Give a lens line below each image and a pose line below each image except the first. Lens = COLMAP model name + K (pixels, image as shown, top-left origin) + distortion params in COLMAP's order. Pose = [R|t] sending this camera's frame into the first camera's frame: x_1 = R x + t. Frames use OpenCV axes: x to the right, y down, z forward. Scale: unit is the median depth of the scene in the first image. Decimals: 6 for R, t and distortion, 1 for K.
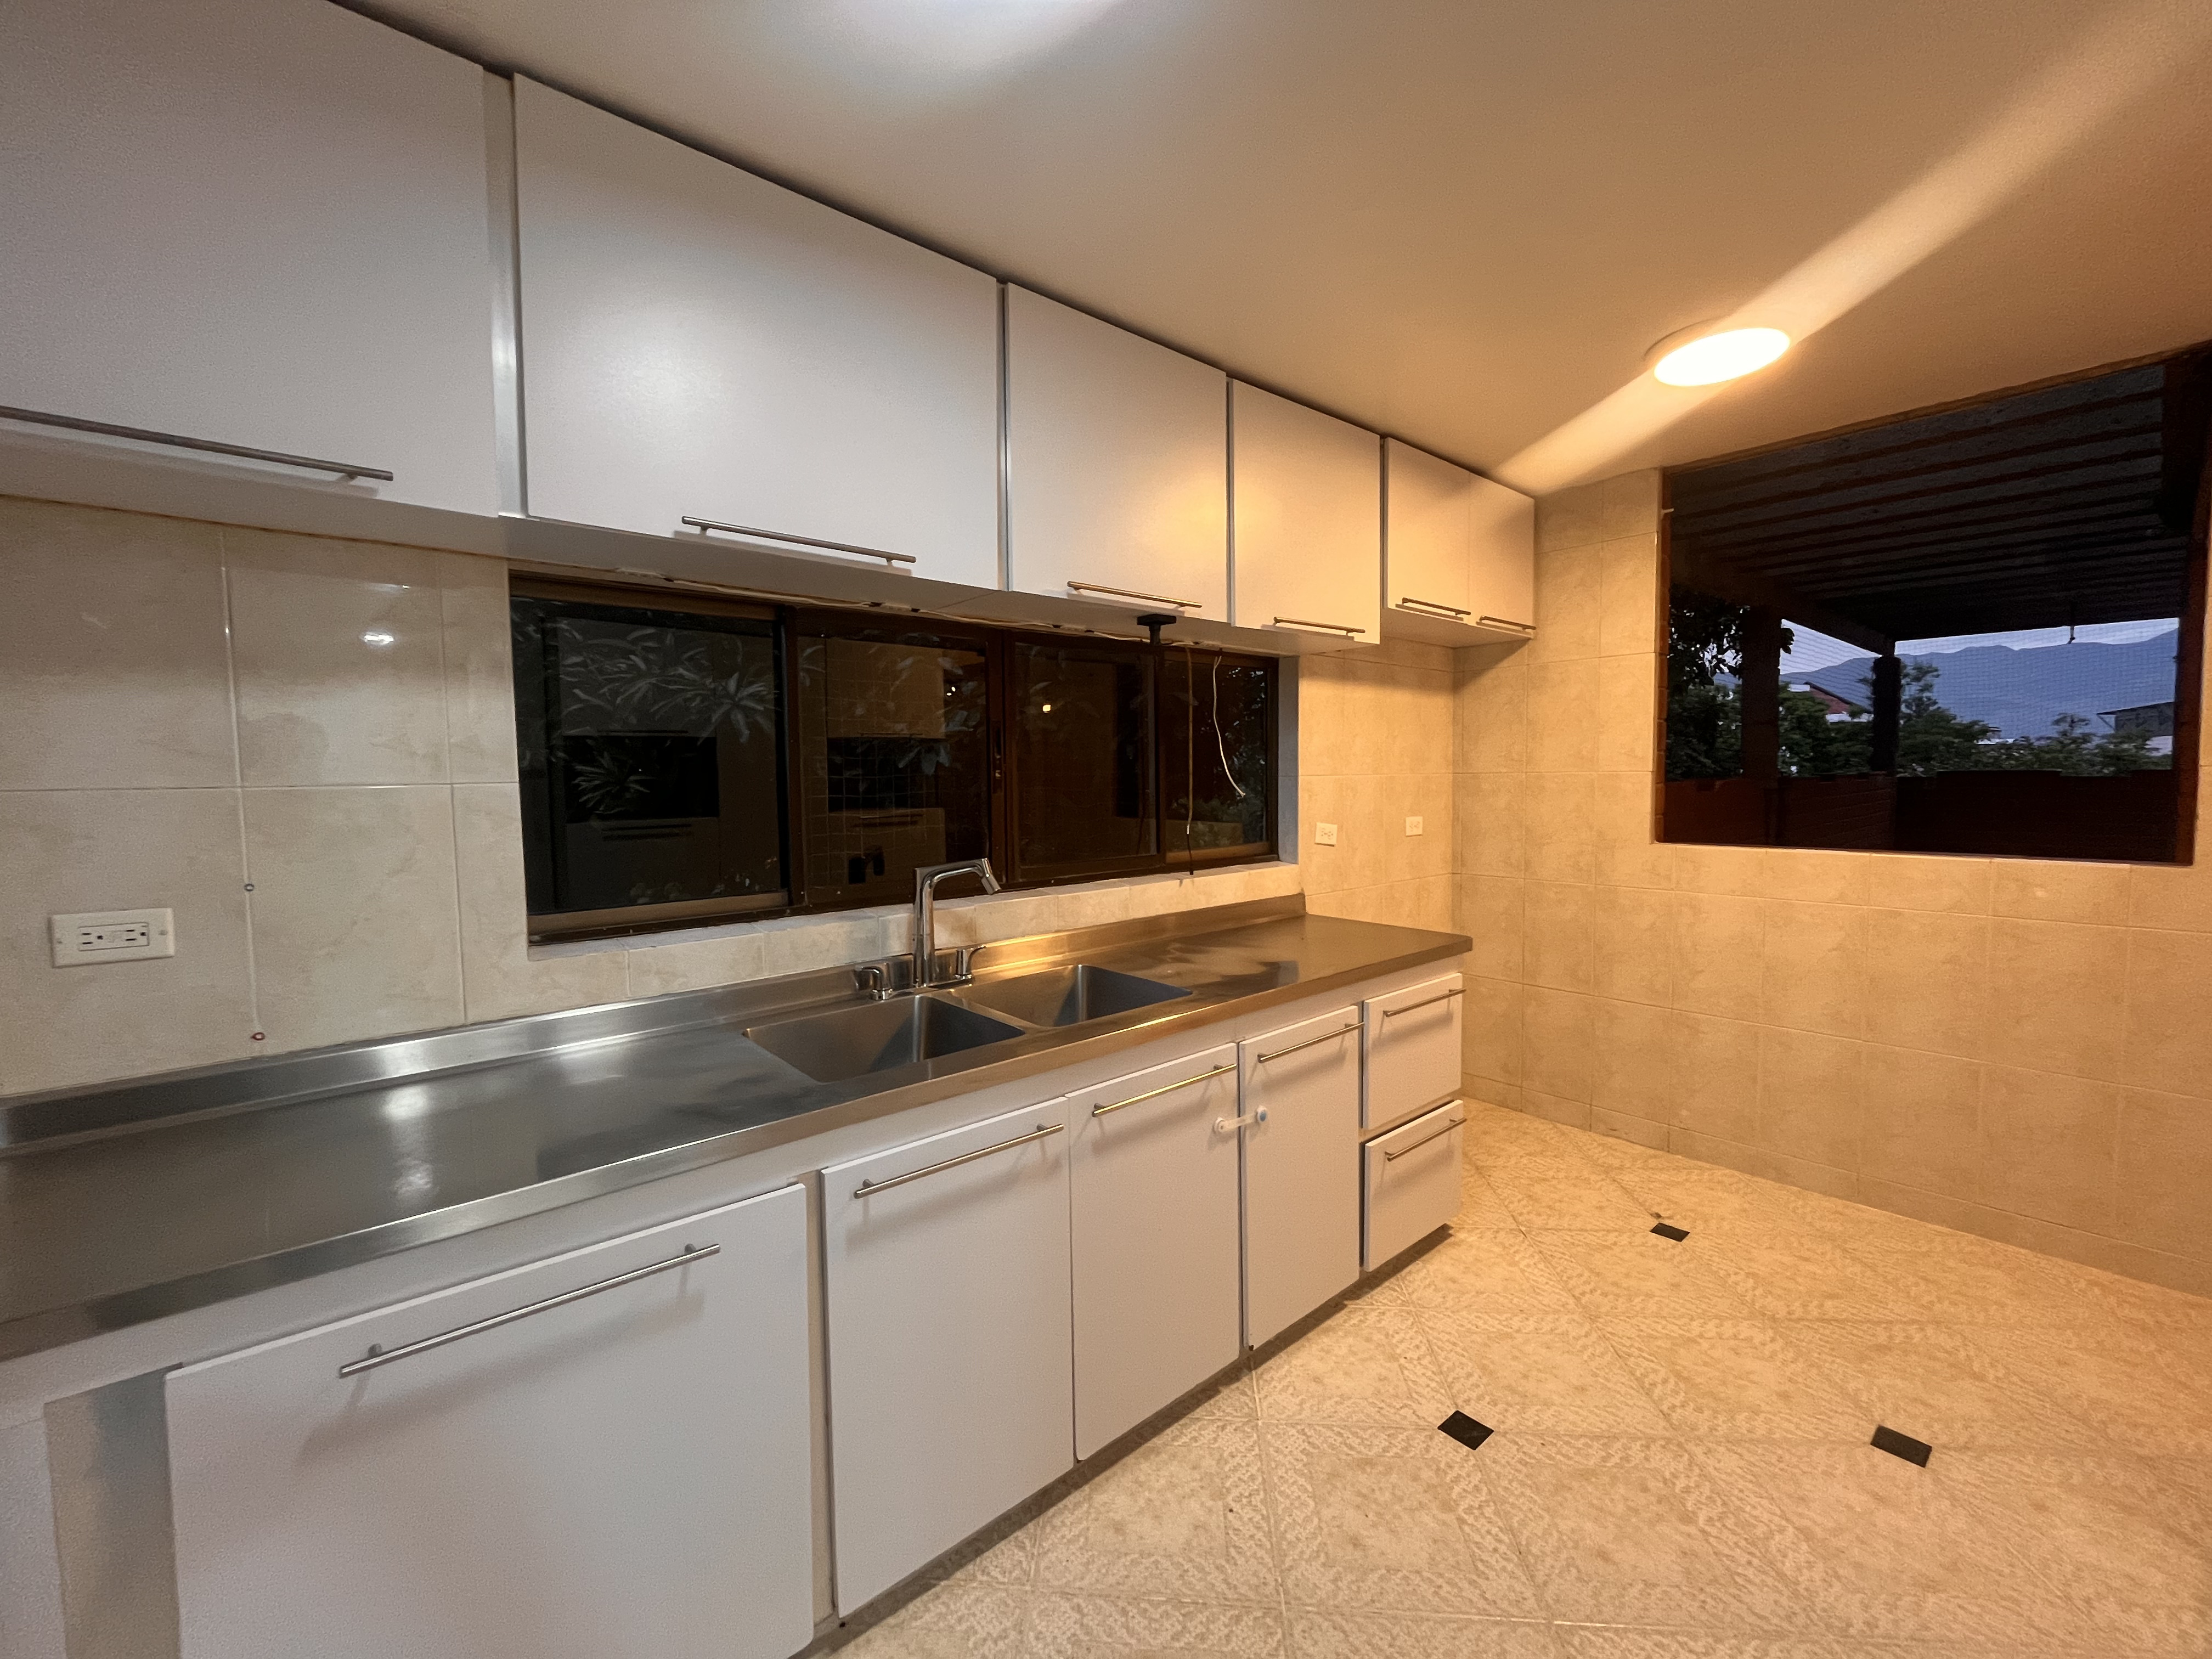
lens RADIAL K [[898.0, 0, 1101.5], [0, 898.0, 824.0], [0, 0, 1]] dist [0.000458, -0.001176]
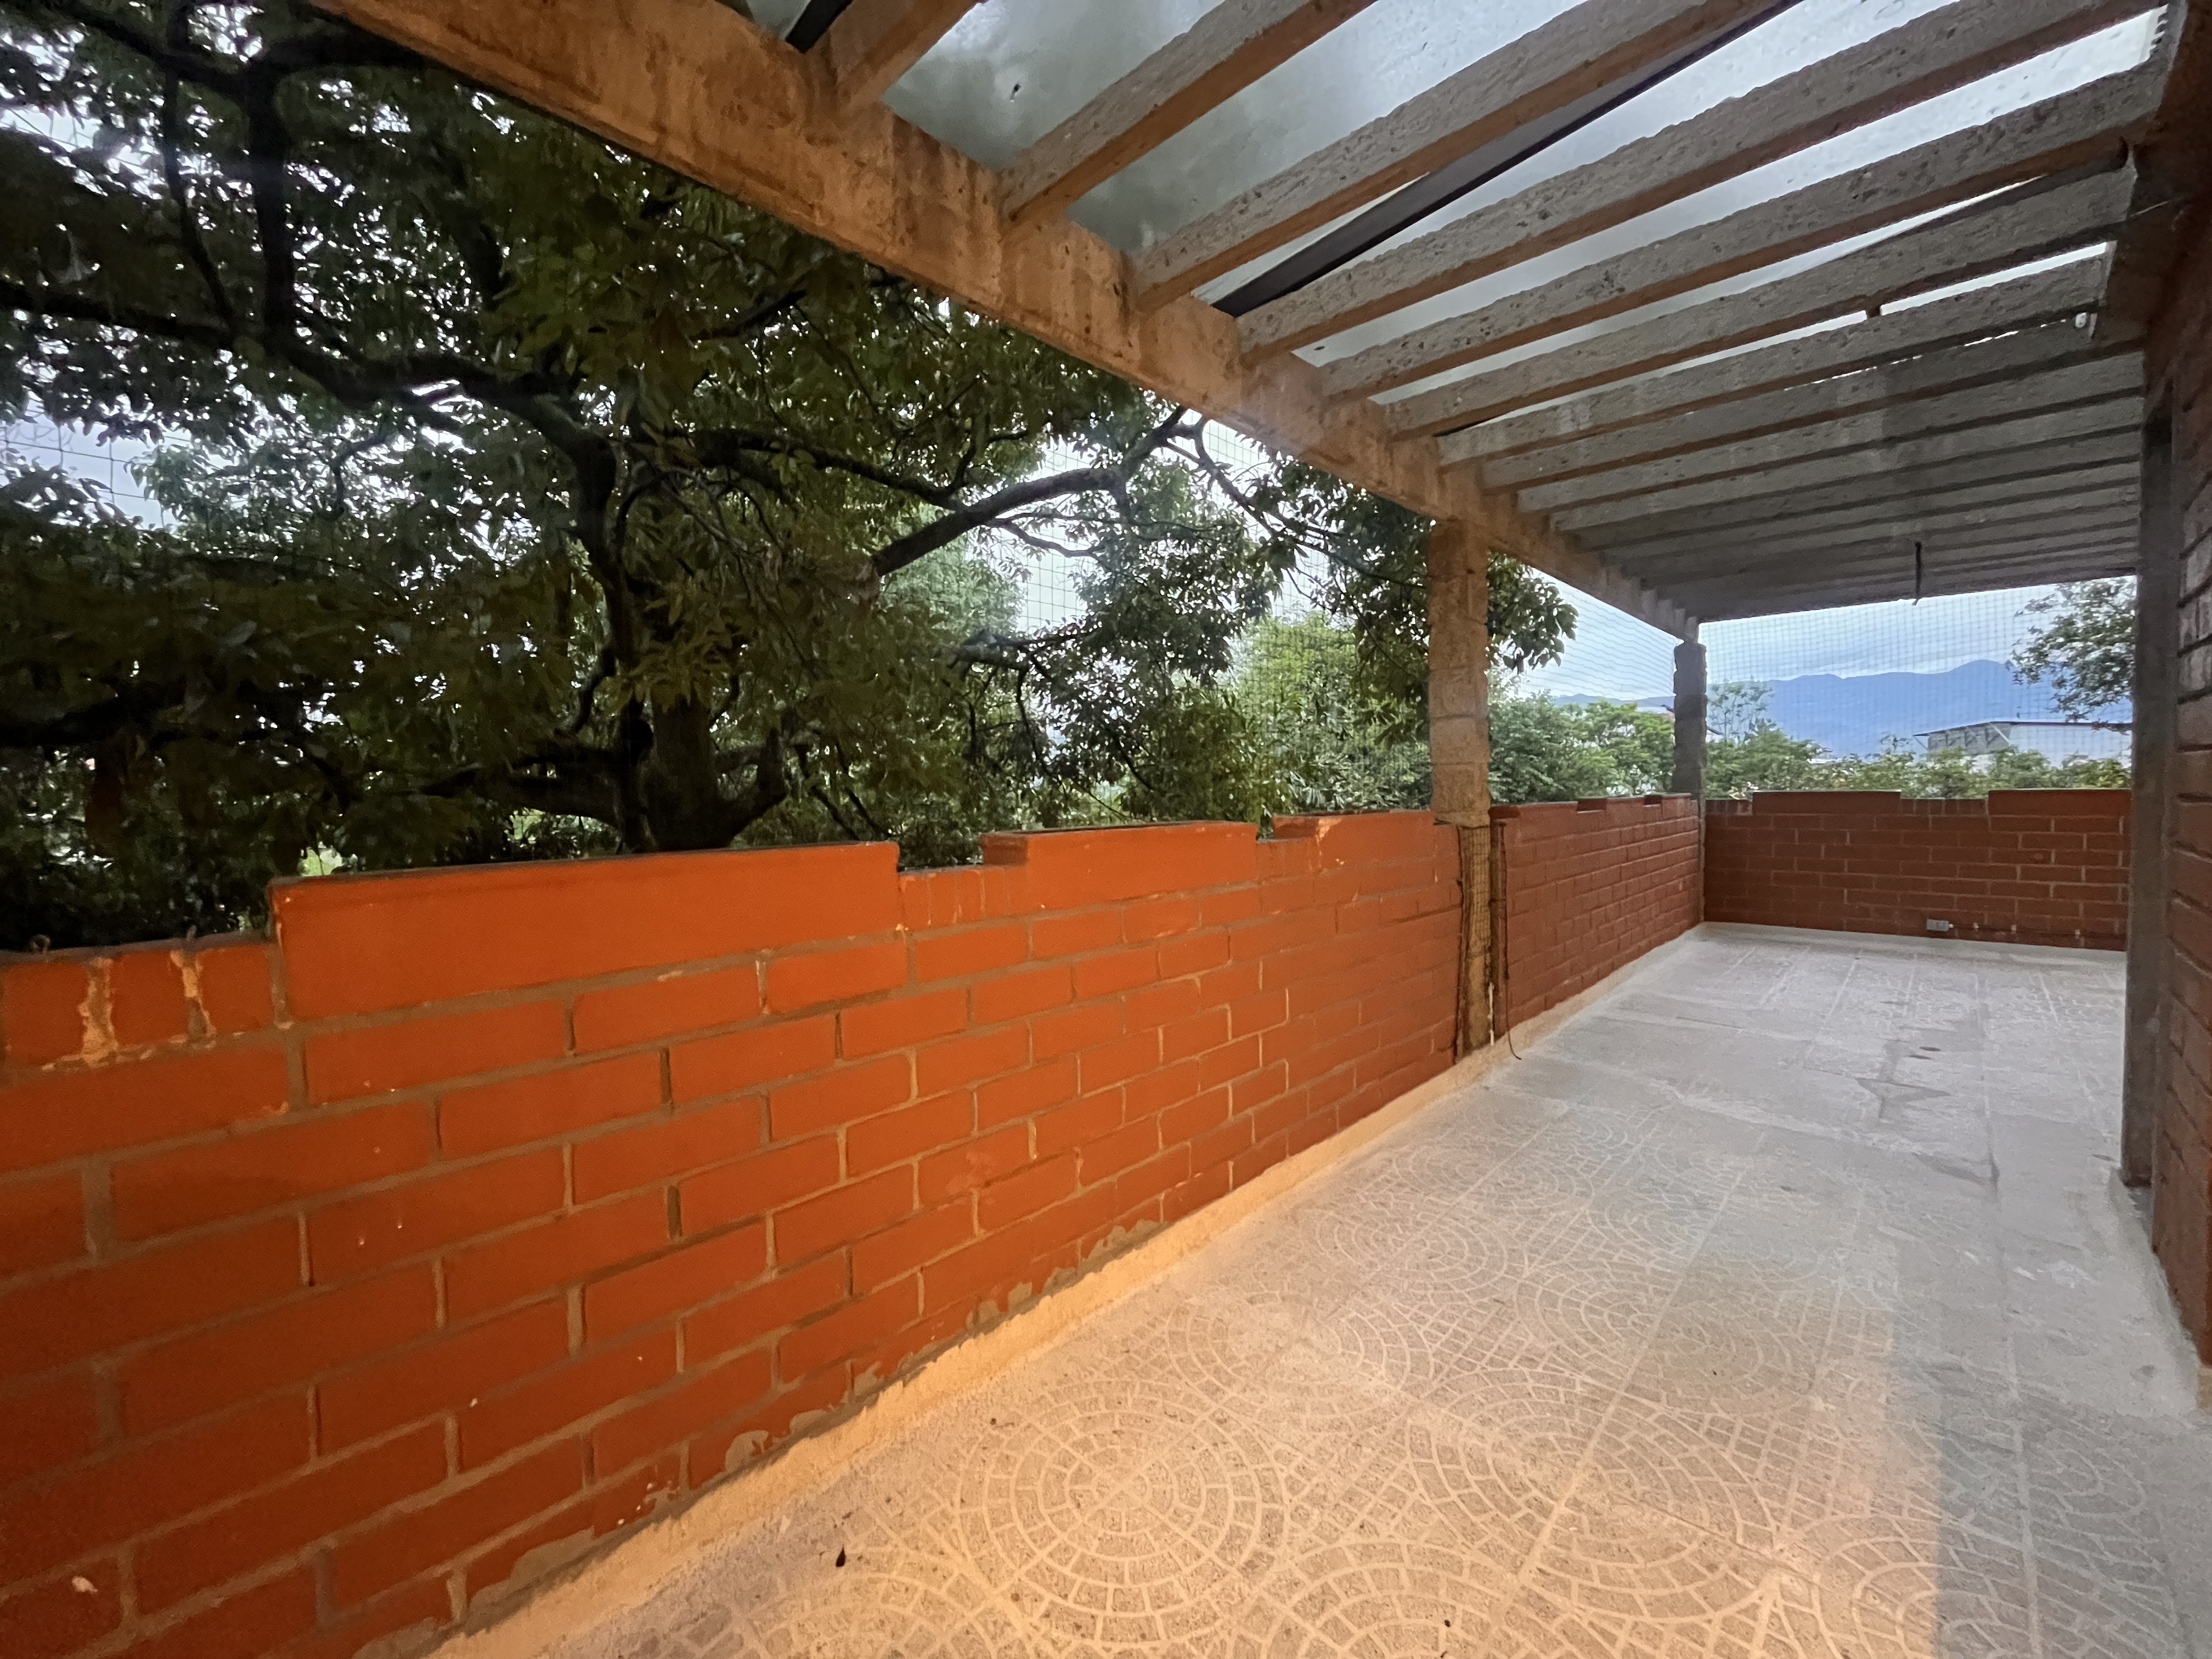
lens RADIAL K [[898.0, 0, 1096.1], [0, 898.0, 827.3], [0, 0, 1]] dist [0.000458, -0.001176]
pose [[0.995037, -0.006283, 0.099304, 1.475461], [0.008027, 0.999820, -0.017181, -0.103863], [-0.099179, 0.017893, 0.994909, 1.468049]]
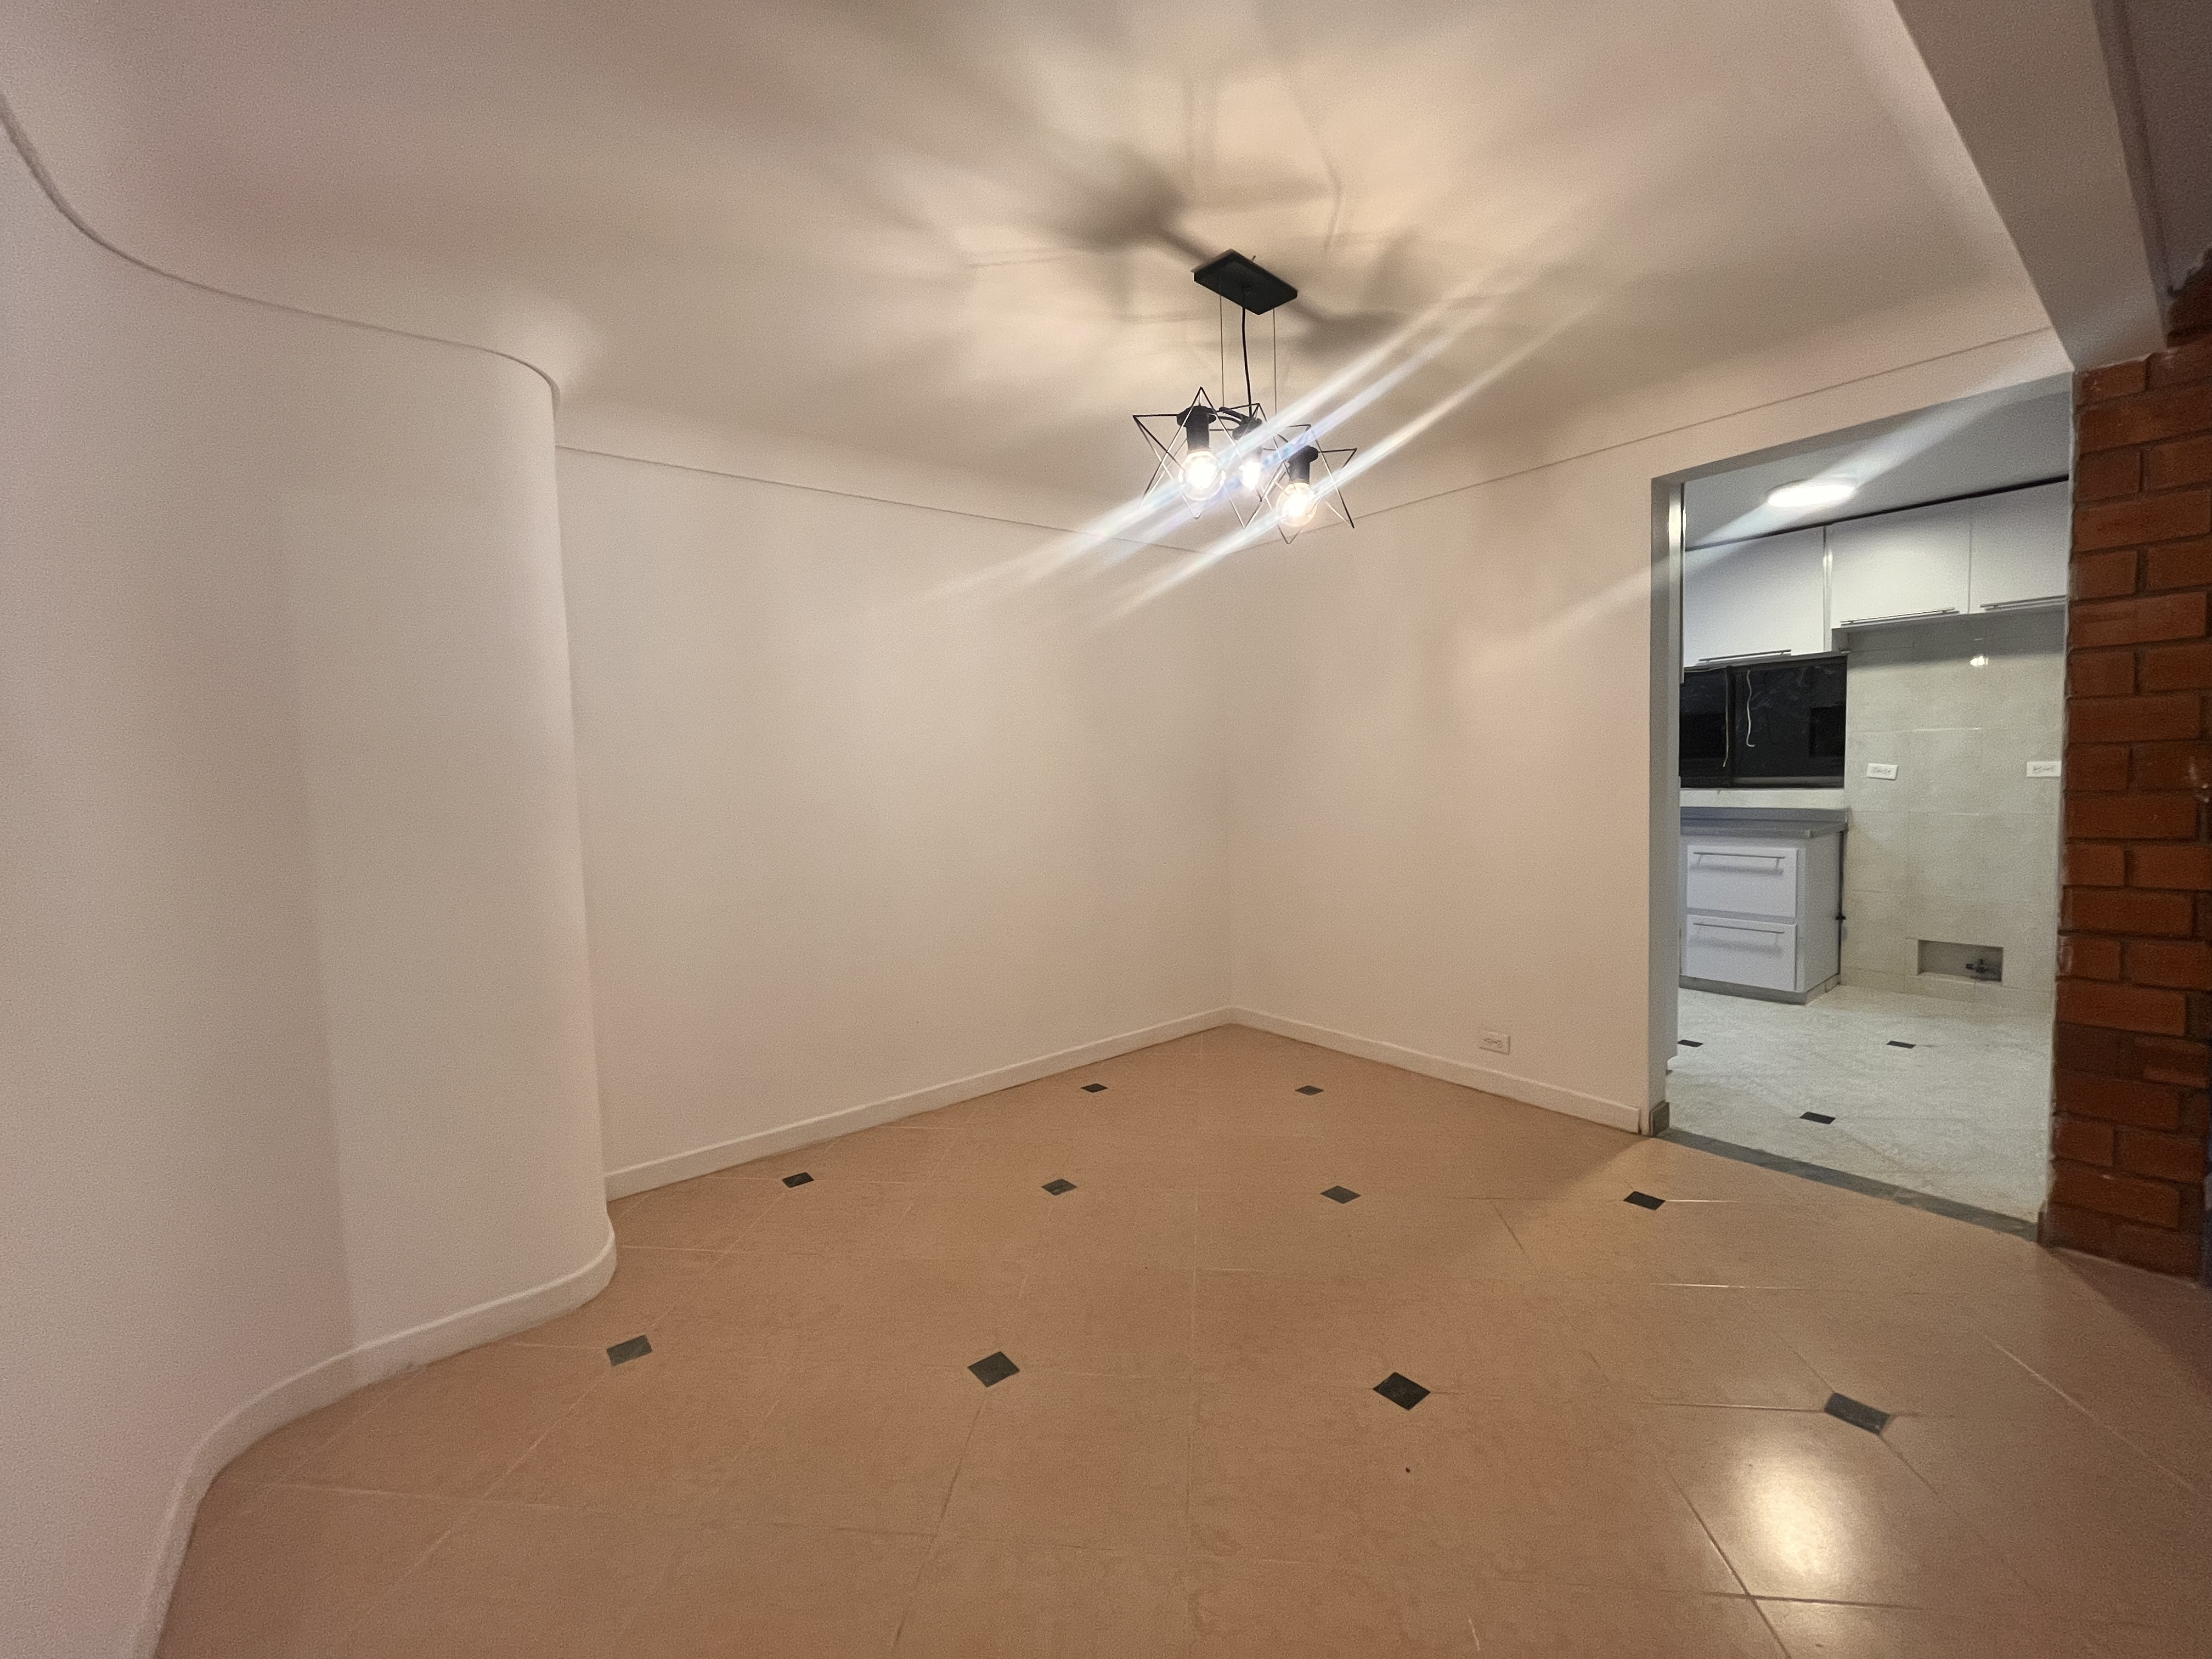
lens RADIAL K [[898.0, 0, 1102.0], [0, 898.0, 822.7], [0, 0, 1]] dist [0.000458, -0.001176]
pose [[-0.041614, 0.074701, -0.996337, 2.769543], [-0.023596, 0.996849, 0.075725, 0.022654], [0.998855, 0.026661, -0.039720, -0.321505]]
